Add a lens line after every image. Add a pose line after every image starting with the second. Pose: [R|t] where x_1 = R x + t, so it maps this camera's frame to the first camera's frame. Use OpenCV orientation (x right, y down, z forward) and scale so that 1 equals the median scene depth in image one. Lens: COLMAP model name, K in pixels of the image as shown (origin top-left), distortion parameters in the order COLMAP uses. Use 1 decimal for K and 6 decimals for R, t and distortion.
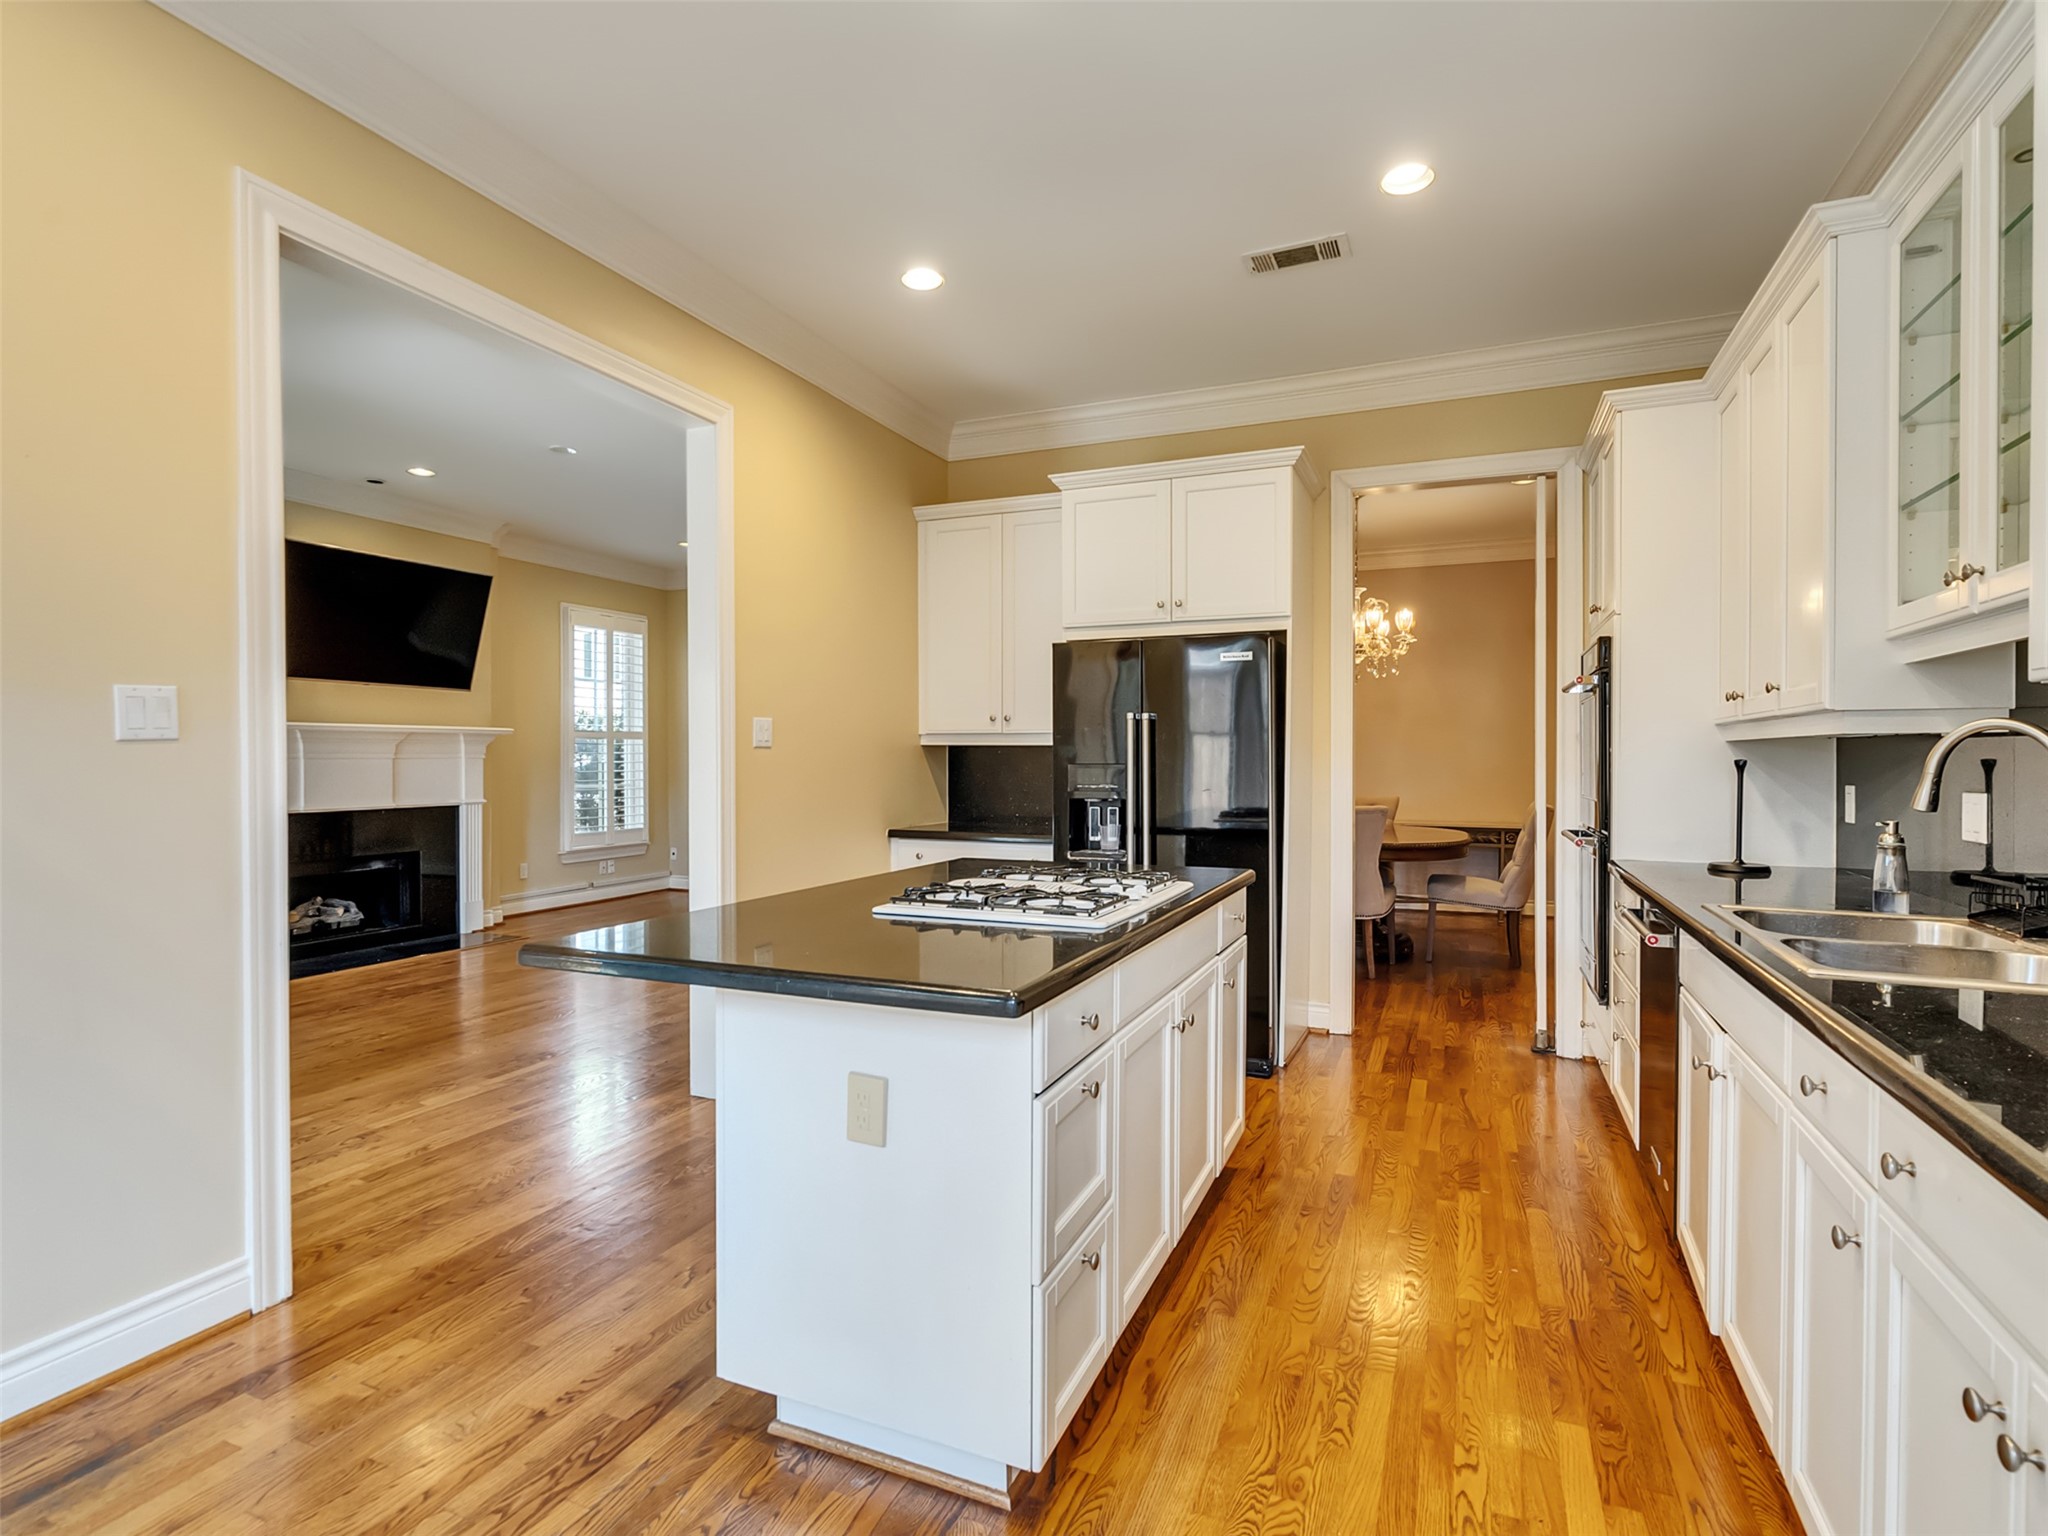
lens RADIAL K [[1050.6, 0, 1000.3], [0, 1050.6, 764.8], [0, 0, 1]] dist [0.000319, 0.001747]
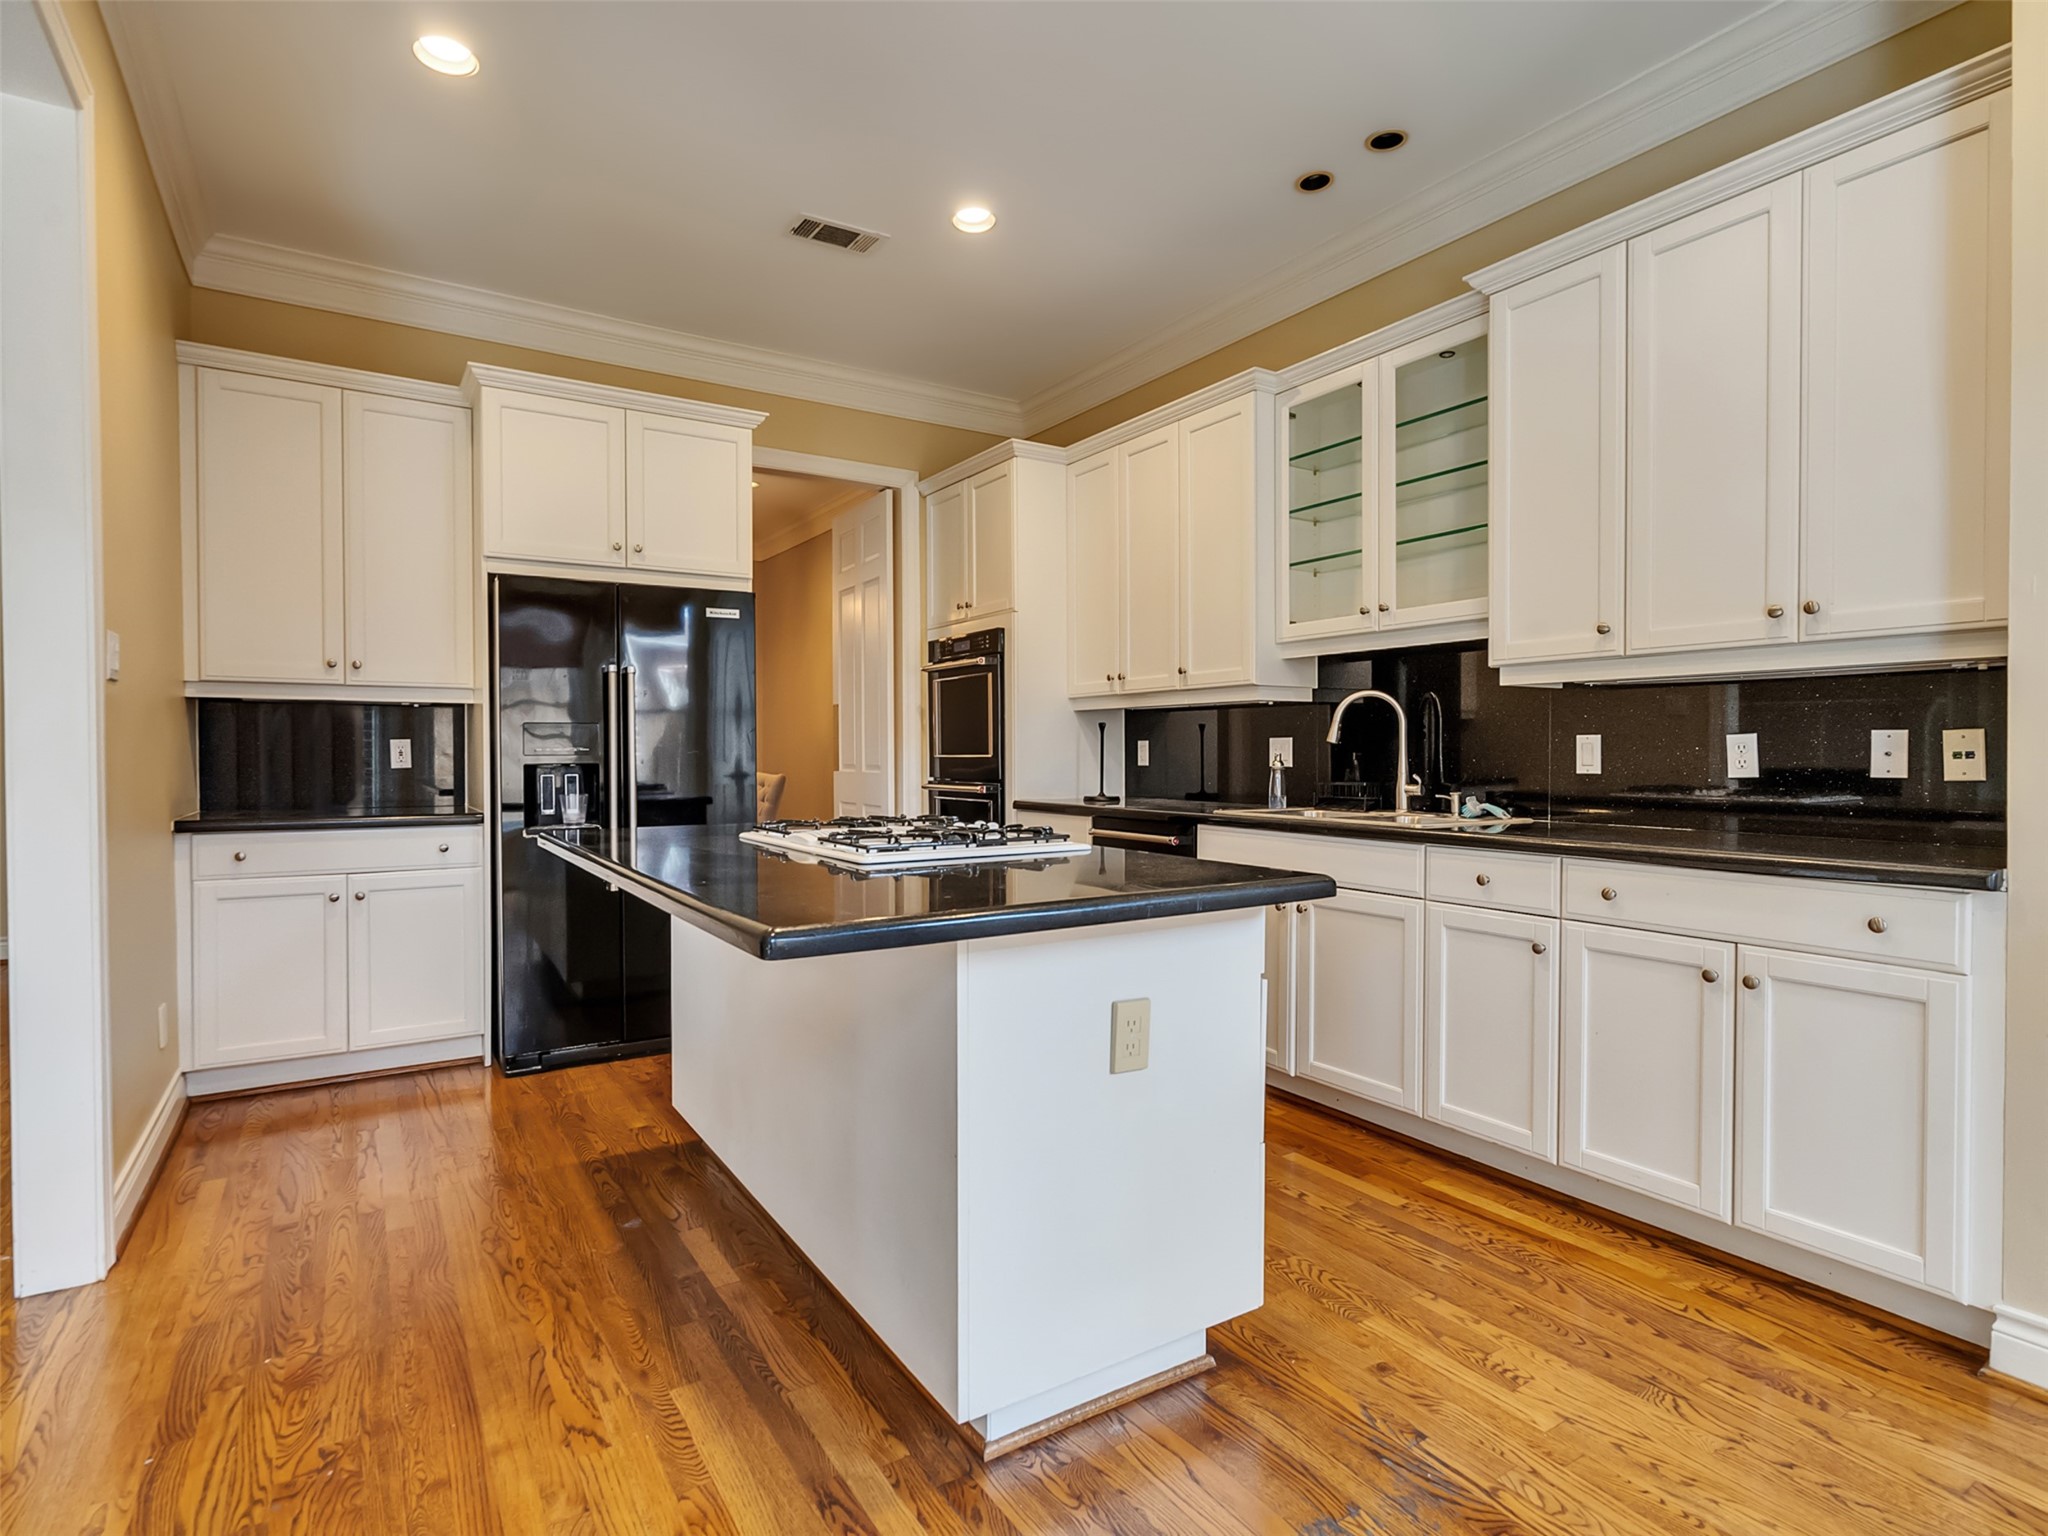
lens RADIAL K [[1050.6, 0, 1000.3], [0, 1050.6, 764.8], [0, 0, 1]] dist [0.000319, 0.001747]
pose [[0.560143, -0.010837, 0.828325, -0.849805], [0.009998, 0.999930, 0.006321, 0.064337], [-0.828336, 0.004741, 0.560212, 0.479222]]
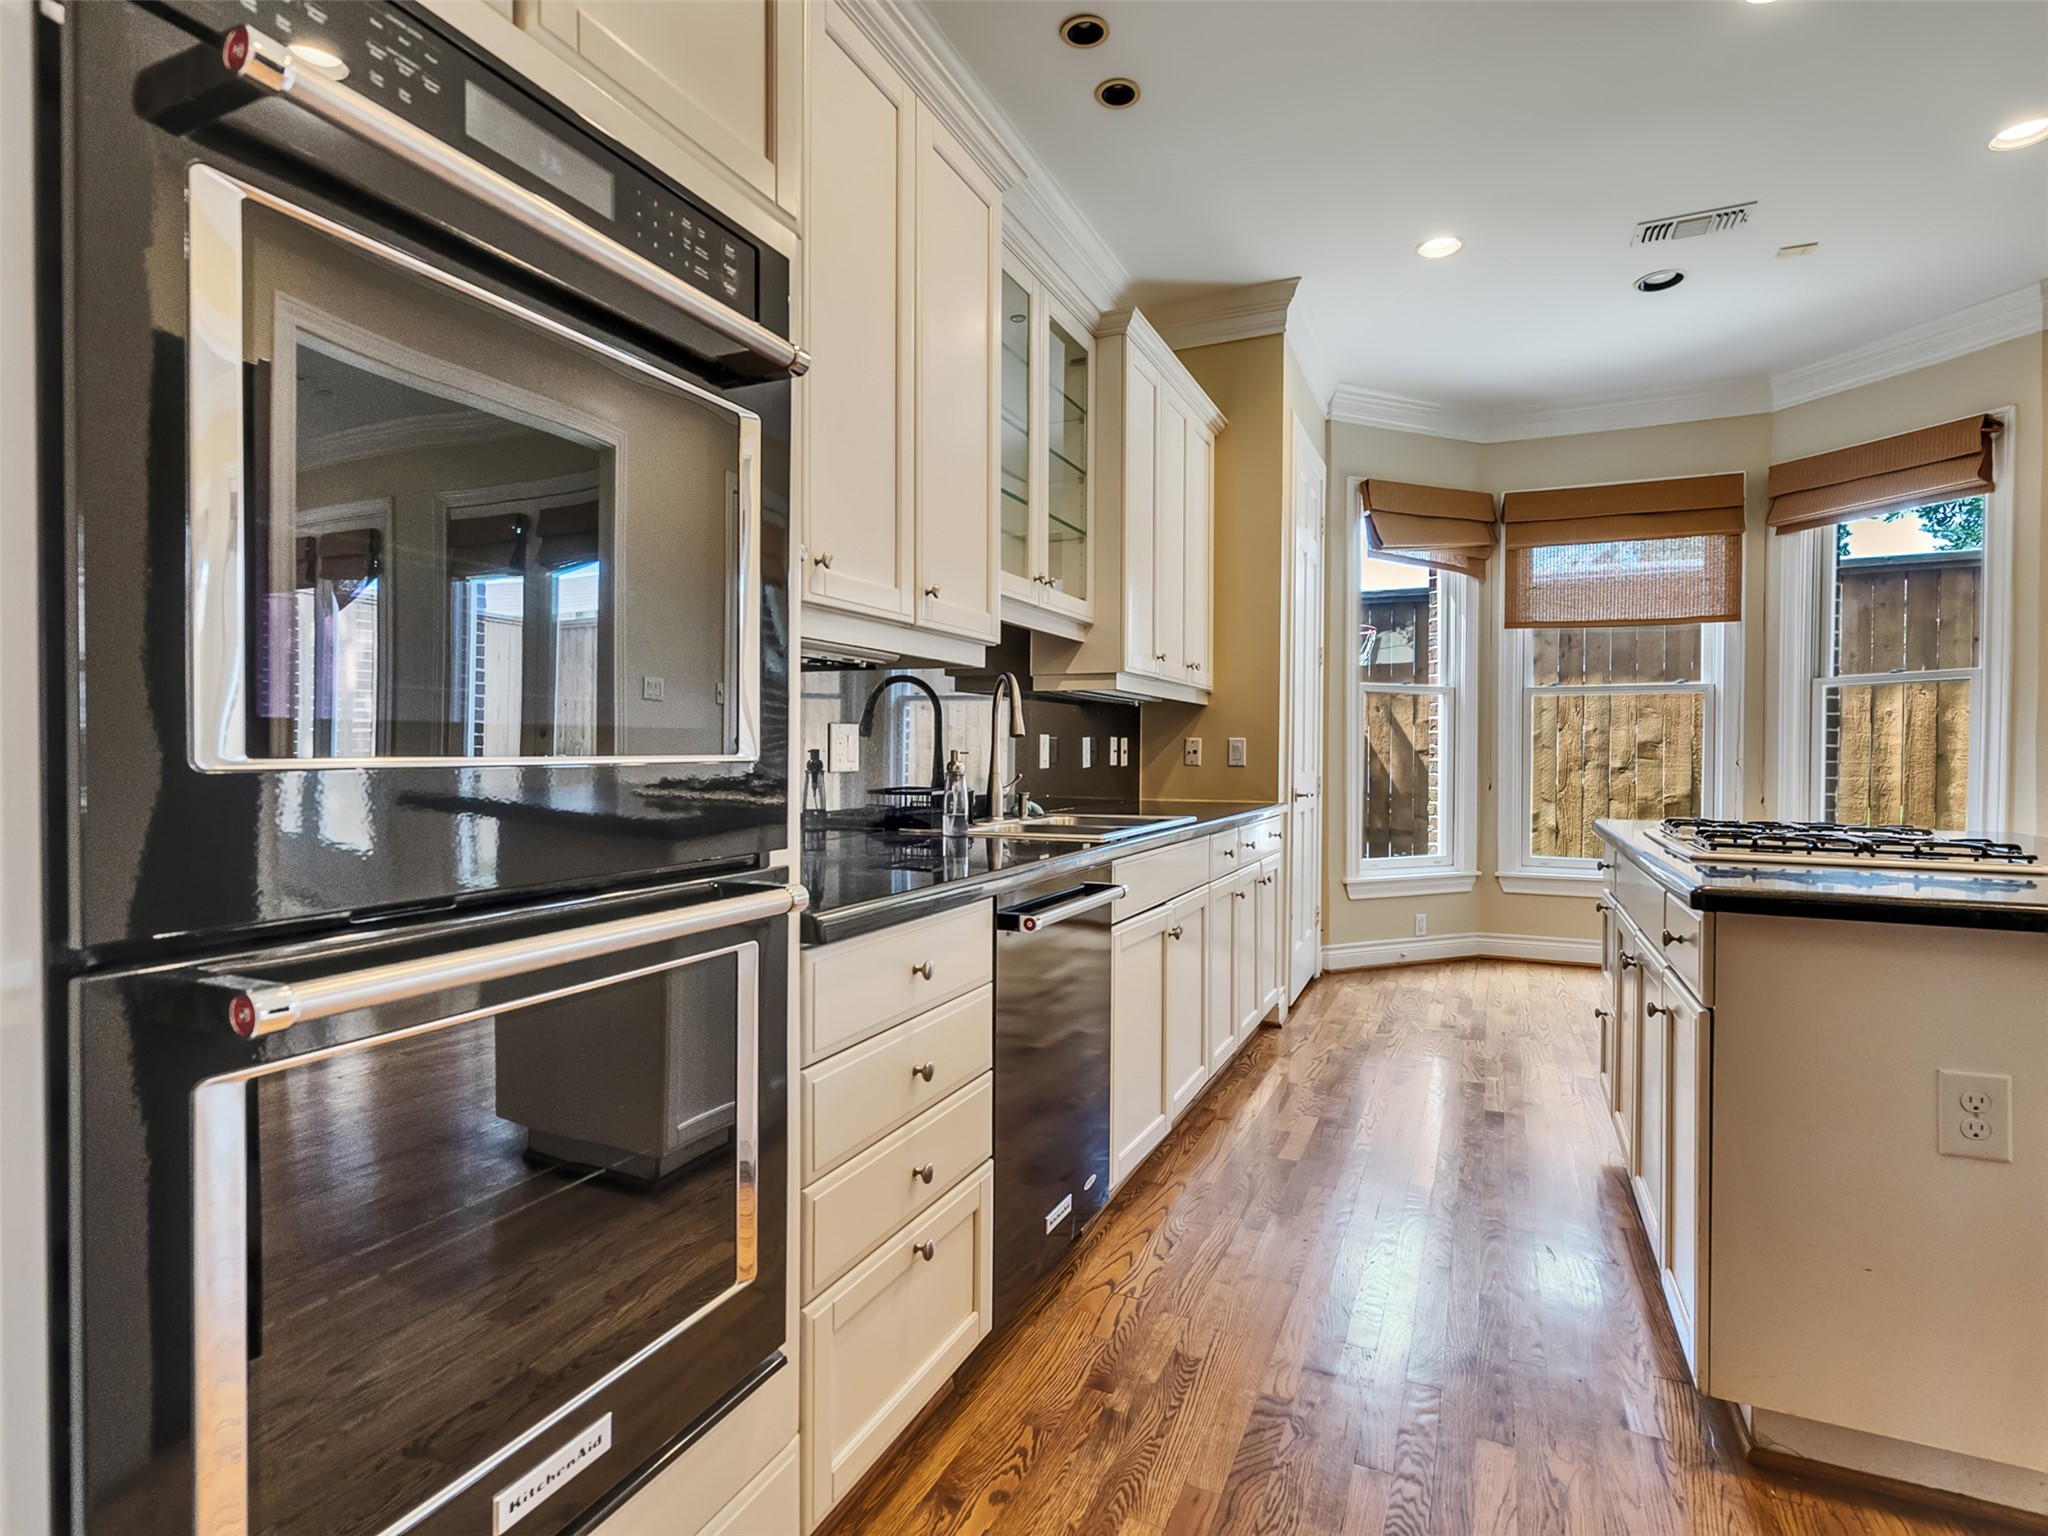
lens RADIAL K [[1047.6, 0, 1006.6], [0, 1047.6, 765.3], [0, 0, 1]] dist [-0.005411, 0.001048]
pose [[-0.999963, -0.003539, 0.007825, 0.872430], [-0.003362, 0.999743, 0.022432, 0.053669], [-0.007902, 0.022405, -0.999718, 2.298372]]
